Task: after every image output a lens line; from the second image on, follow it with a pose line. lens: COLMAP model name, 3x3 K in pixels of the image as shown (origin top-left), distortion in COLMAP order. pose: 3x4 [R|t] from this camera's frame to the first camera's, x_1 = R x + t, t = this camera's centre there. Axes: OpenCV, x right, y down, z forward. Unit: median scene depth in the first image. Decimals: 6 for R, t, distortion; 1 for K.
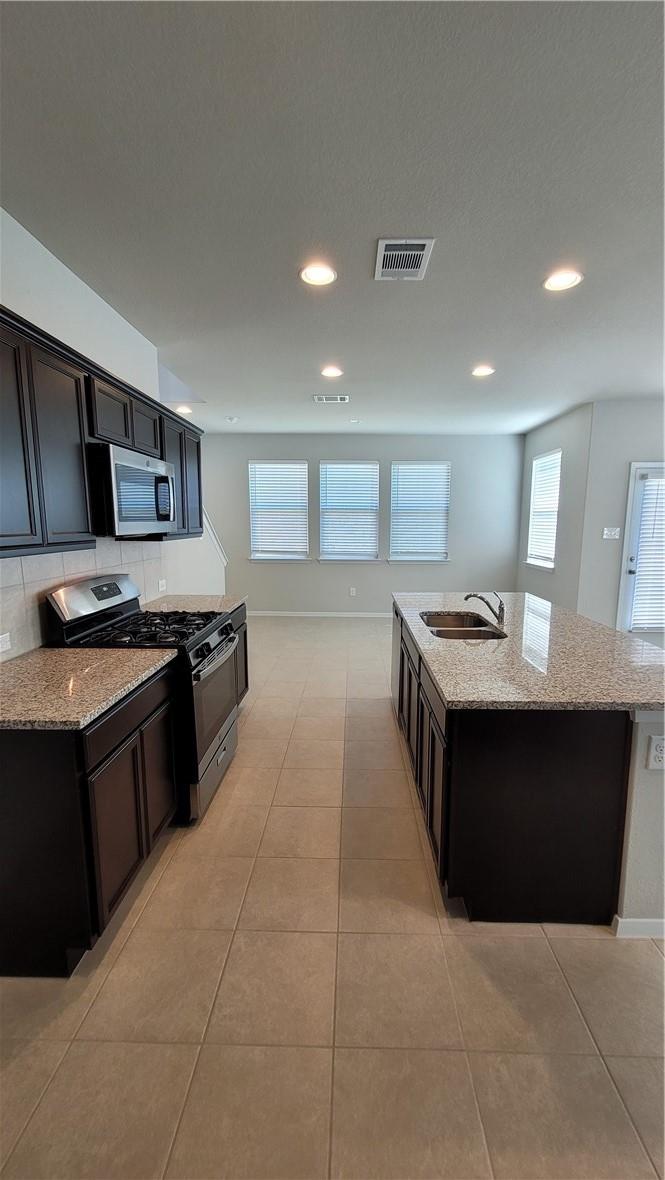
lens RADIAL K [[467.7, 0, 341.8], [0, 467.7, 594.8], [0, 0, 1]] dist [0.004986, -0.000733]
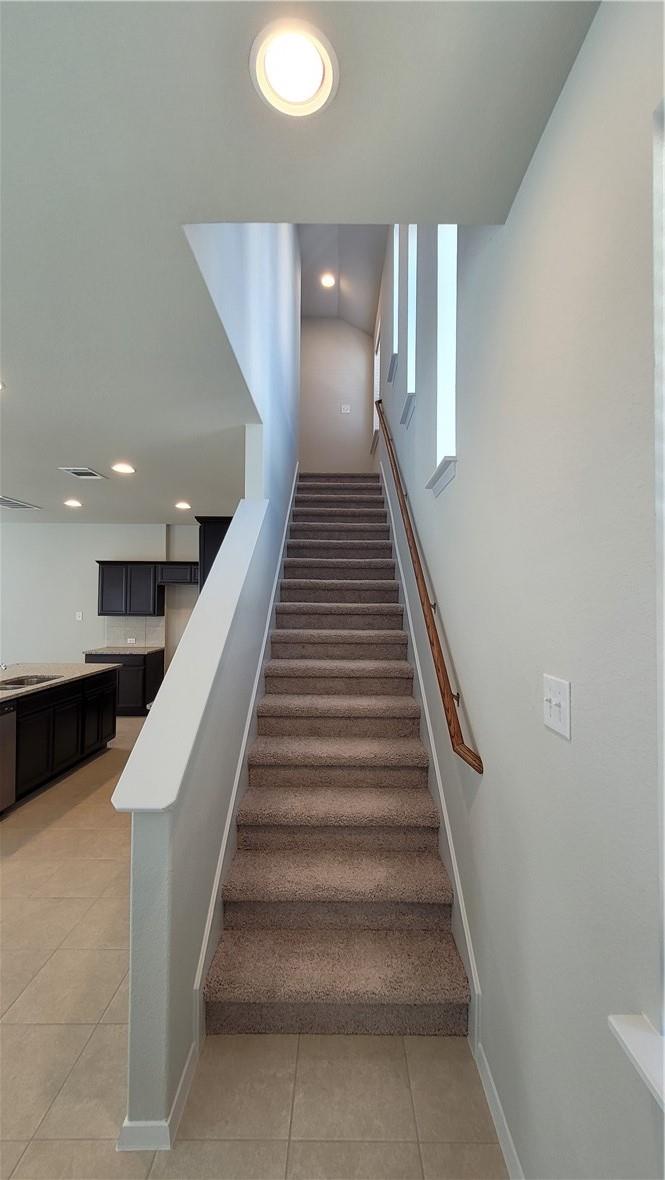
lens RADIAL K [[467.7, 0, 342.5], [0, 467.7, 596.8], [0, 0, 1]] dist [0.004986, -0.000733]
pose [[-0.999609, -0.012934, -0.024784, -0.613129], [-0.016406, 0.989228, 0.145463, -0.369401], [0.022636, 0.145813, -0.989053, 2.096836]]
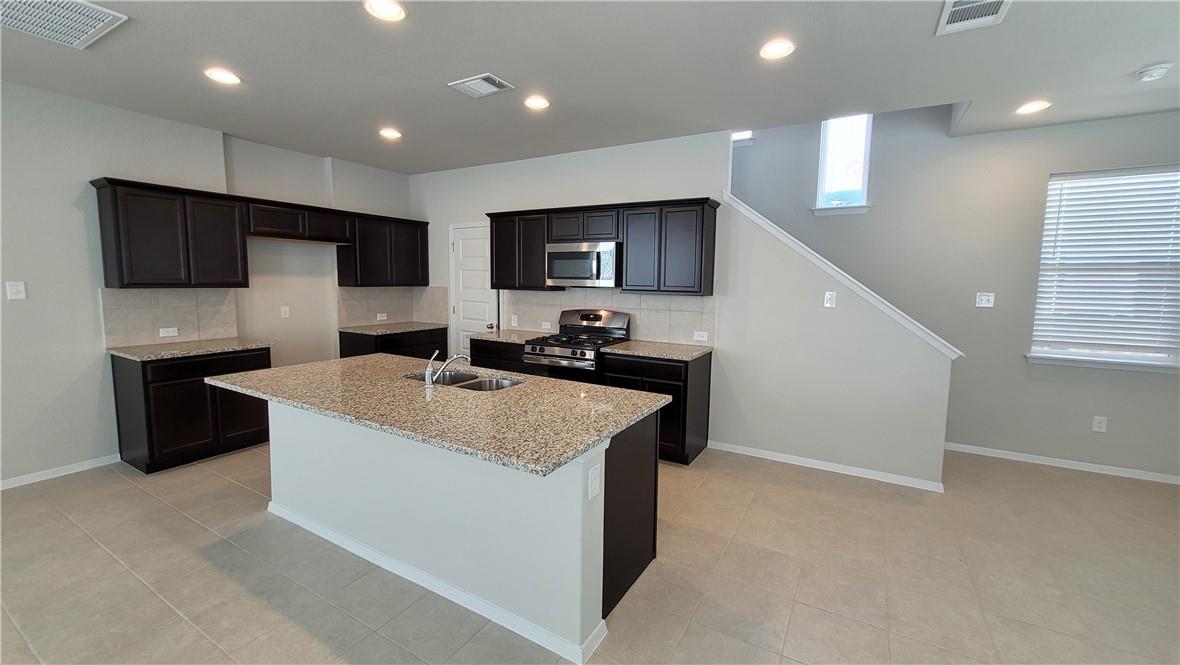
lens RADIAL K [[467.7, 0, 591.5], [0, 467.7, 330.0], [0, 0, 1]] dist [0.004986, -0.000733]
pose [[-0.486104, 0.087692, -0.869490, 0.857559], [-0.153700, 0.970864, 0.183844, -0.234694], [0.860279, 0.223008, -0.458463, 1.459060]]
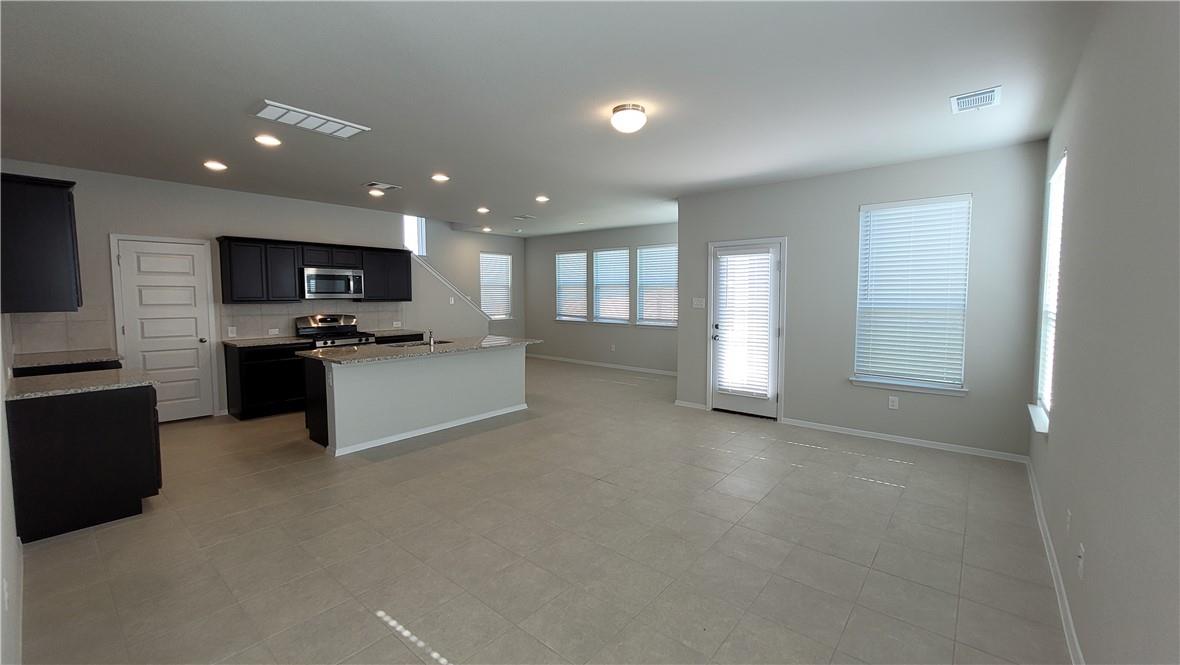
lens RADIAL K [[467.7, 0, 595.4], [0, 467.7, 325.0], [0, 0, 1]] dist [0.004986, -0.000733]
pose [[0.780541, 0.037994, -0.623948, 1.799673], [-0.095274, 0.993720, -0.058675, 0.023058], [0.617801, 0.105244, 0.779260, -0.086445]]
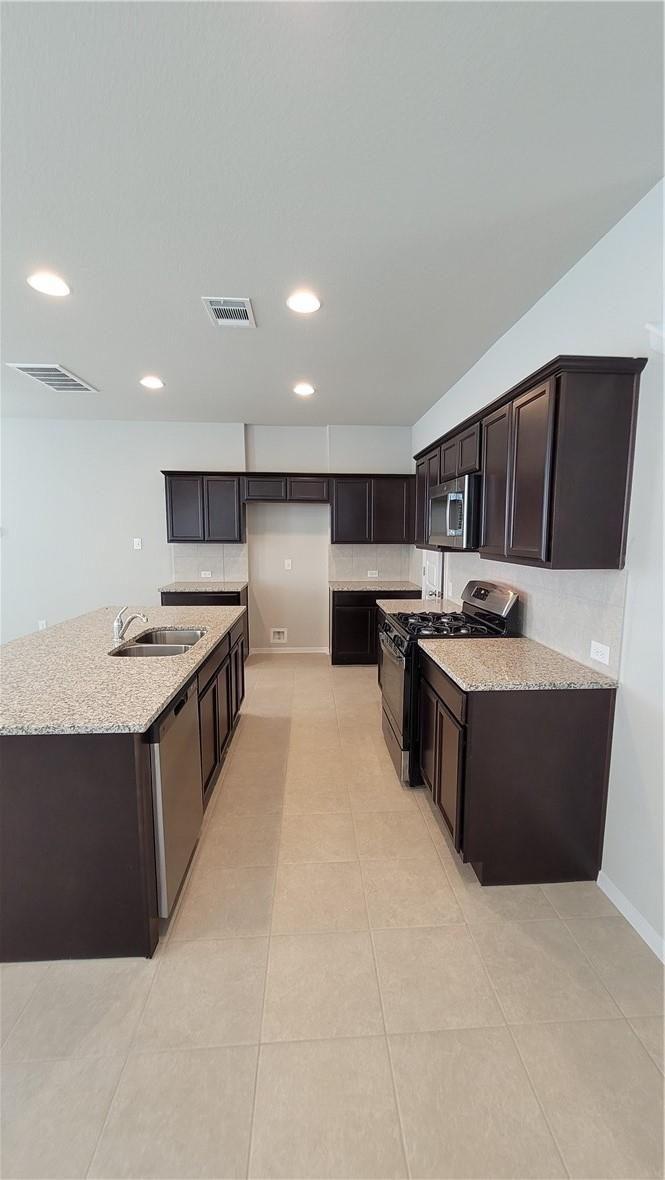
lens RADIAL K [[467.7, 0, 341.5], [0, 467.7, 594.7], [0, 0, 1]] dist [0.004986, -0.000733]
pose [[-0.996002, 0.005333, -0.089173, -0.027885], [-0.020640, 0.957470, 0.287795, -0.273104], [0.086916, 0.288485, -0.953531, 1.676216]]
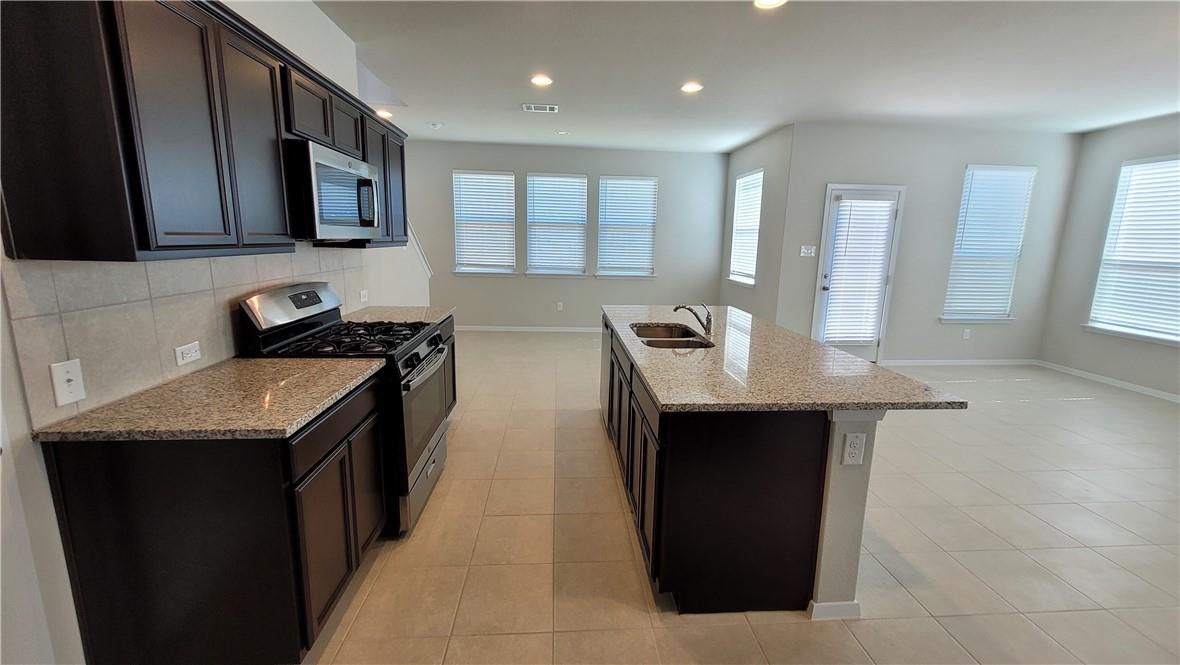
lens RADIAL K [[467.7, 0, 592.9], [0, 467.7, 326.1], [0, 0, 1]] dist [0.004986, -0.000733]
pose [[0.995090, 0.001799, 0.098961, -0.013575], [-0.004780, 0.999542, 0.029889, 0.012119], [-0.098862, -0.030216, 0.994642, -0.002758]]
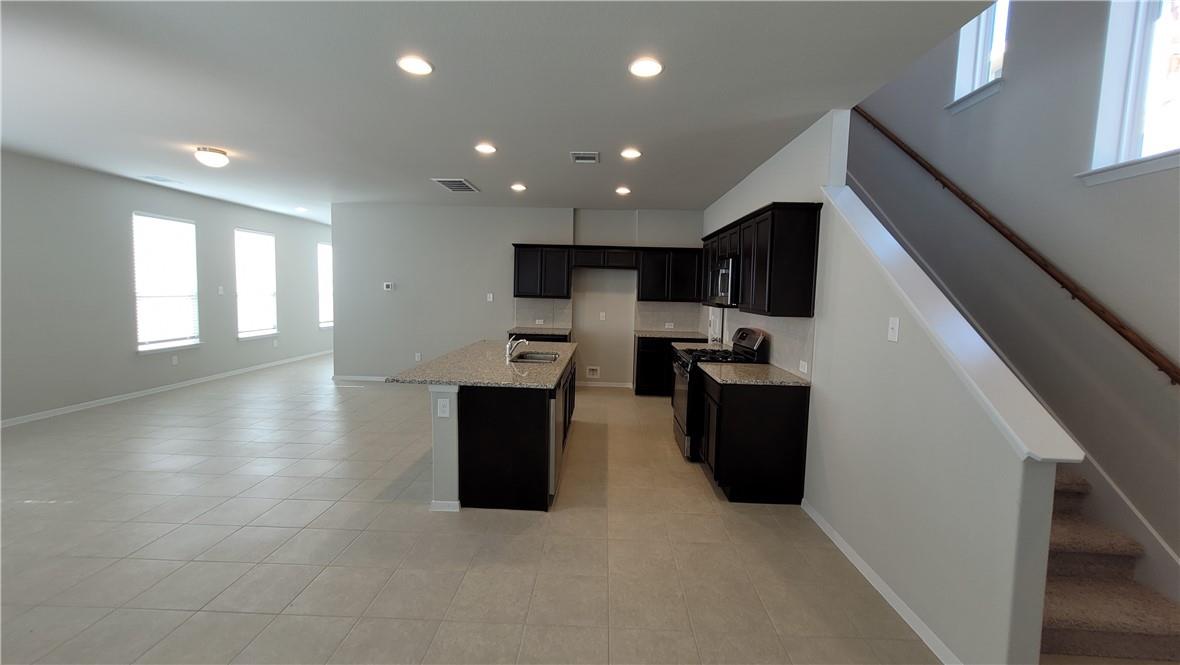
lens RADIAL K [[467.7, 0, 591.8], [0, 467.7, 326.7], [0, 0, 1]] dist [0.004986, -0.000733]
pose [[-0.999554, -0.028352, 0.009335, 0.046063], [-0.025344, 0.971332, 0.236372, -0.354724], [-0.015769, 0.236030, -0.971618, 2.156962]]
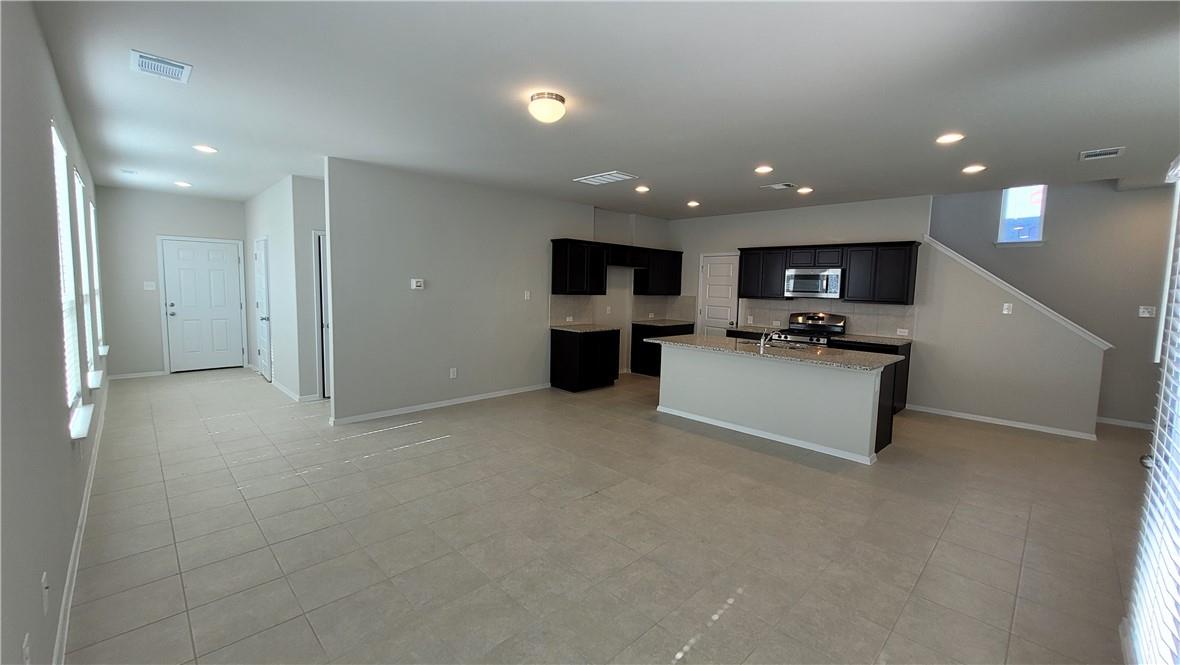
lens RADIAL K [[467.7, 0, 590.5], [0, 467.7, 327.2], [0, 0, 1]] dist [0.004986, -0.000733]
pose [[-0.699023, 0.046132, -0.713610, 1.857211], [-0.138022, 0.970449, 0.197936, -0.249188], [0.701653, 0.236855, -0.671999, 1.518085]]
